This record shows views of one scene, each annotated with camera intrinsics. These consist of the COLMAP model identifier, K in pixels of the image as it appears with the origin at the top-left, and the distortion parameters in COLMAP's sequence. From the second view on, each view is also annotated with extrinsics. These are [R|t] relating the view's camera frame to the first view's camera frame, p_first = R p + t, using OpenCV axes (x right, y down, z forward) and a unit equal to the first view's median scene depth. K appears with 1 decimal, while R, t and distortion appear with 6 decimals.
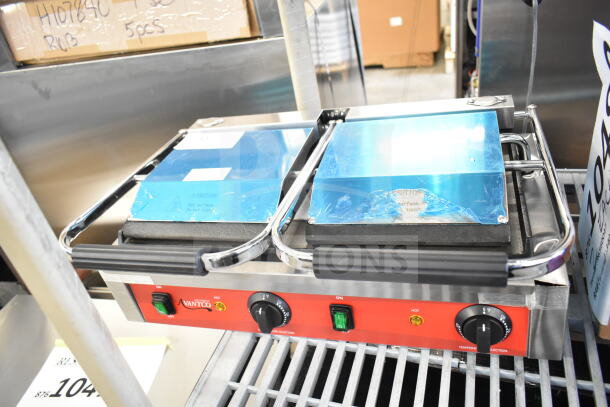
lens RADIAL K [[466.0, 0, 305.0], [0, 466.0, 203.5], [0, 0, 1]] dist [-0.001179, 0.001762]
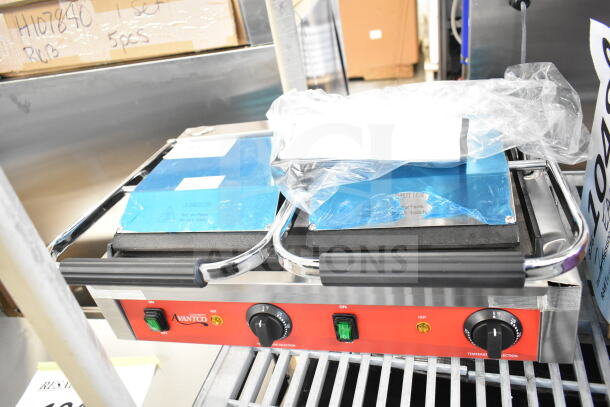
lens RADIAL K [[466.0, 0, 305.0], [0, 466.0, 203.5], [0, 0, 1]] dist [-0.001179, 0.001762]
pose [[0.998998, -0.024033, 0.037759, -0.030737], [0.025136, 0.999262, -0.029029, 0.013230], [-0.037034, 0.029950, 0.998865, 0.030776]]
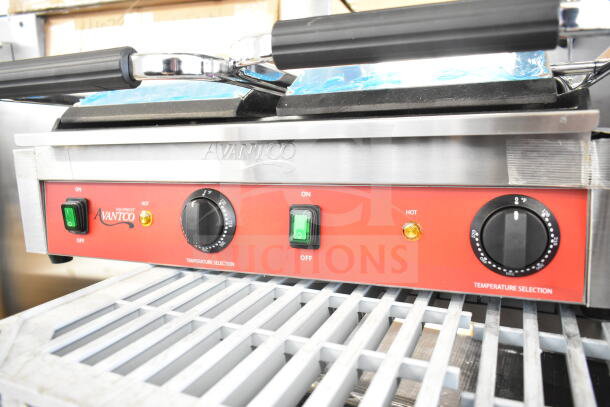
lens RADIAL K [[466.0, 0, 305.0], [0, 466.0, 203.5], [0, 0, 1]] dist [-0.001179, 0.001762]
pose [[0.983969, 0.163597, -0.071004, 0.108742], [-0.178257, 0.914444, -0.363341, 0.409886], [0.005488, 0.370173, 0.928947, 0.305952]]
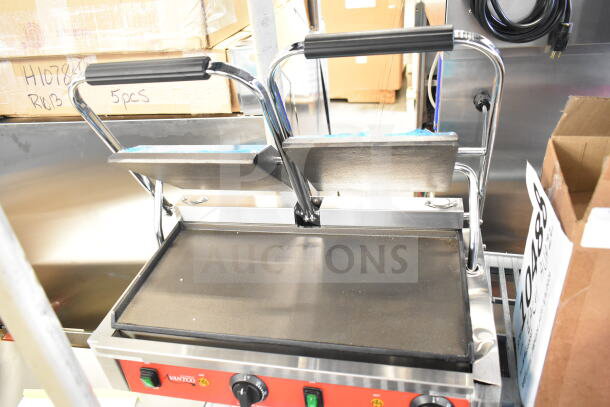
lens RADIAL K [[470.0, 0, 302.8], [0, 470.0, 209.3], [0, 0, 1]] dist [-0.000580, -0.000565]
pose [[0.995959, 0.035084, 0.082679, -0.052043], [-0.033311, 0.999187, -0.022722, -0.170422], [-0.083409, 0.019876, 0.996317, -0.142966]]
